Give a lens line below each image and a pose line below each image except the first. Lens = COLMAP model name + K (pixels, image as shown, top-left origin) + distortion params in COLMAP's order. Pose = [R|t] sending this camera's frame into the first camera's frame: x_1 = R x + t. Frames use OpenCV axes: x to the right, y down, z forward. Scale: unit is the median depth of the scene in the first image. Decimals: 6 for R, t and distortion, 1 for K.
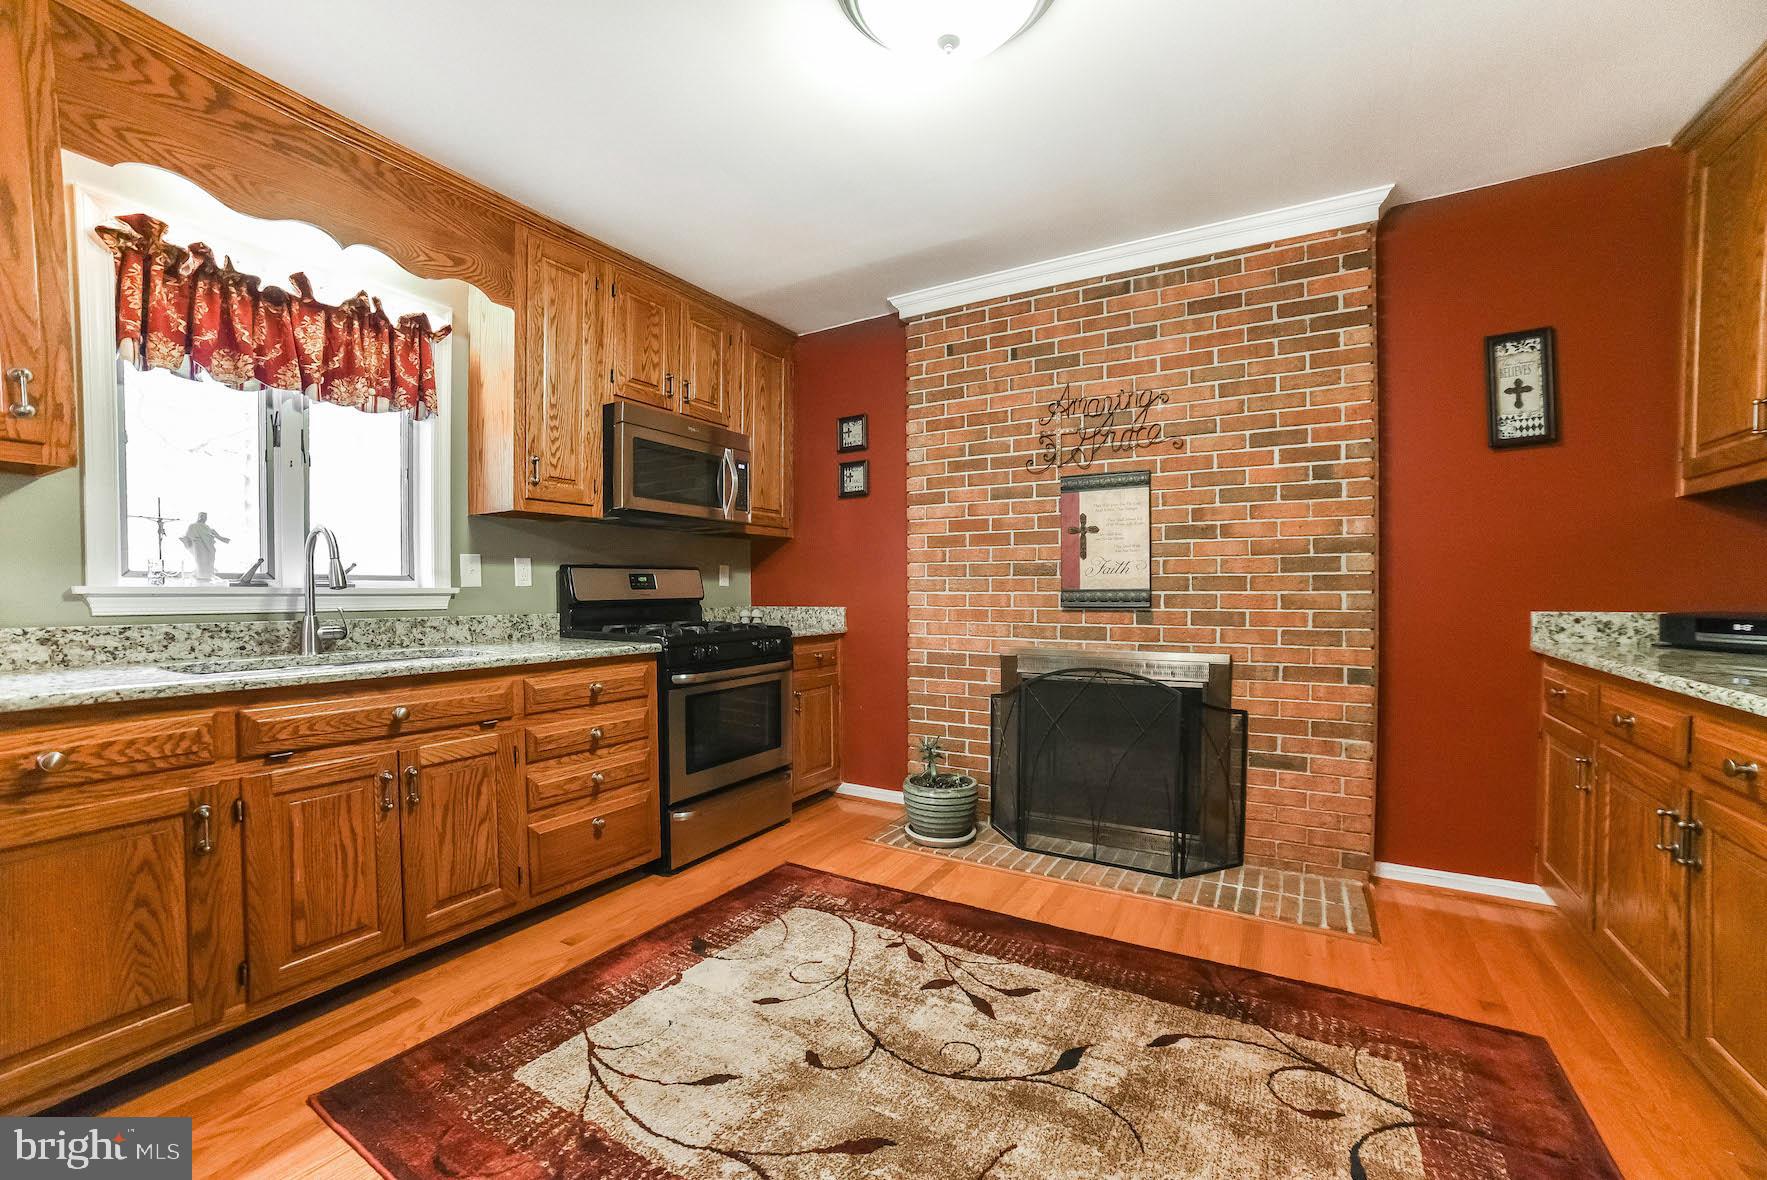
lens RADIAL K [[737.8, 0, 886.4], [0, 737.8, 604.4], [0, 0, 1]] dist [-0.075027, 0.034500]
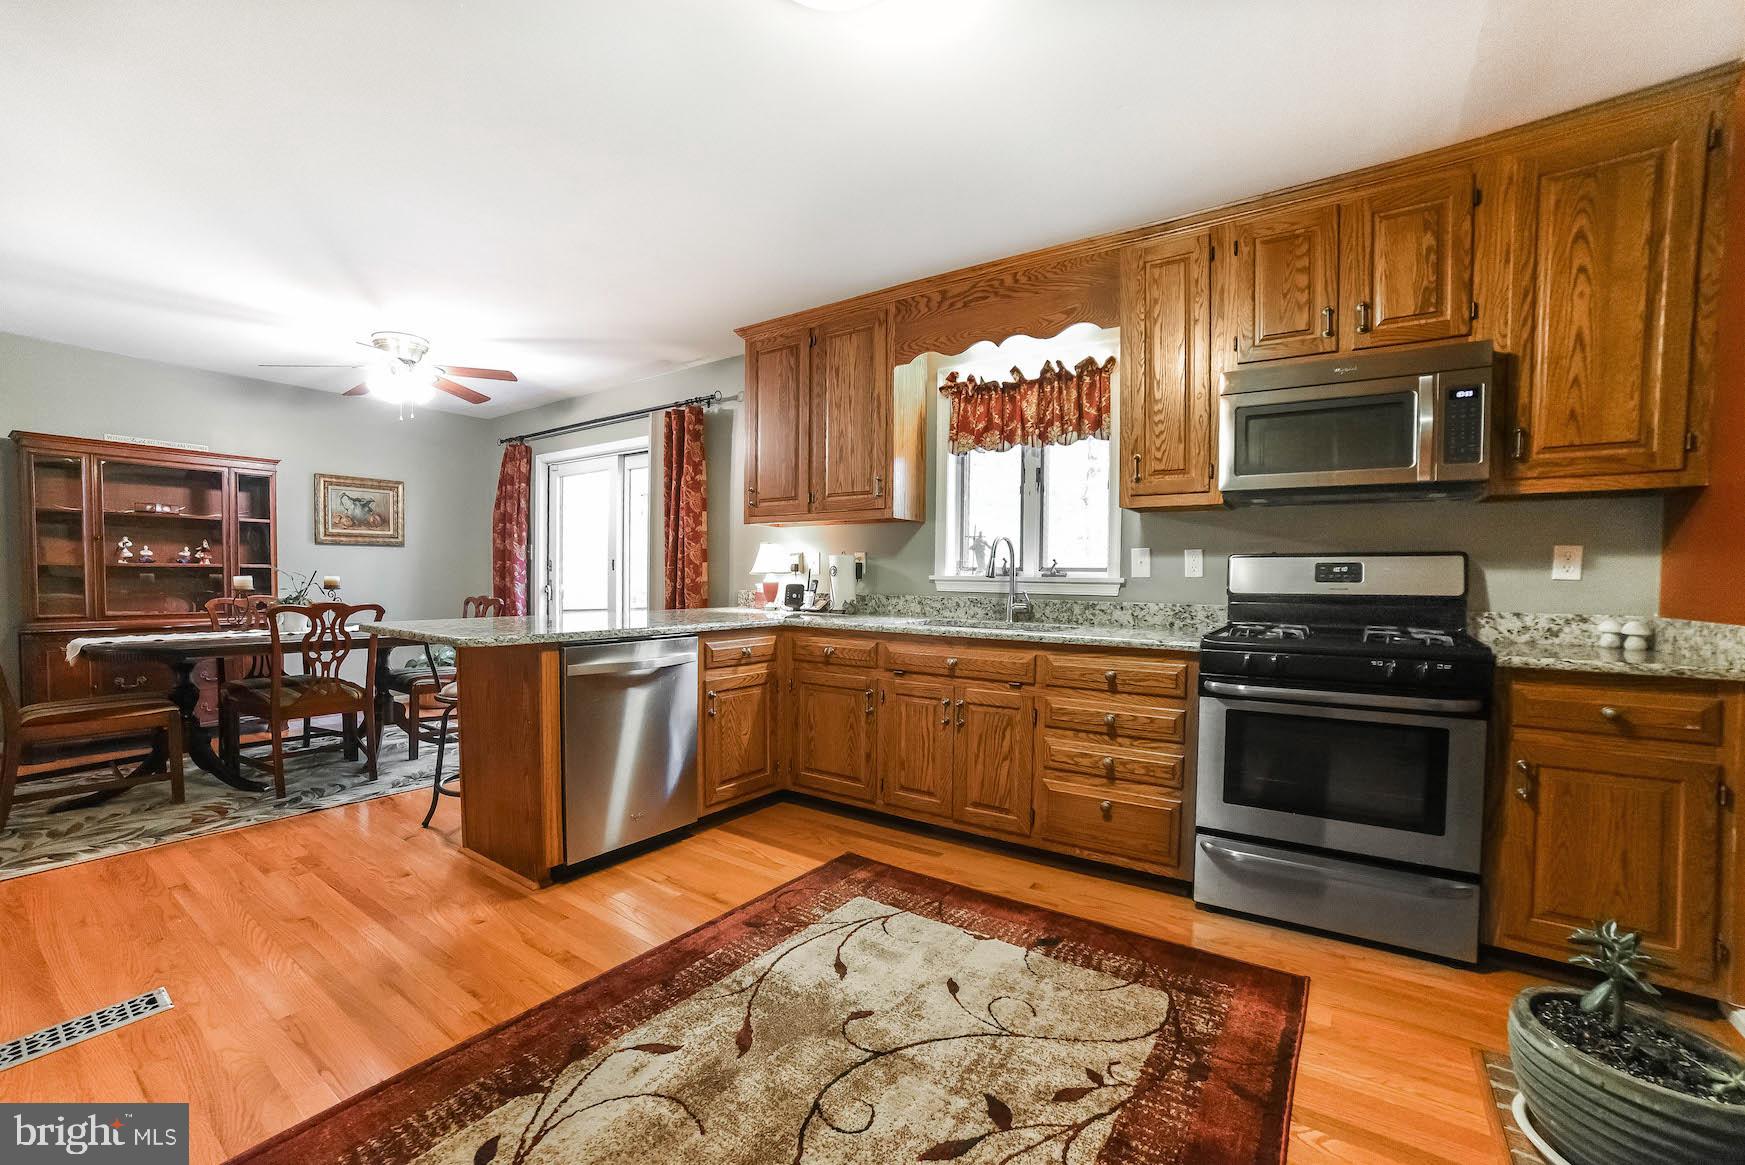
lens RADIAL K [[728.6, 0, 875.4], [0, 728.6, 596.7], [0, 0, 1]] dist [-0.075027, 0.034500]
pose [[-0.079065, 0.030147, -0.996414, 0.695940], [-0.027285, 0.999103, 0.032394, -0.022659], [0.996496, 0.029748, -0.078171, 0.805114]]
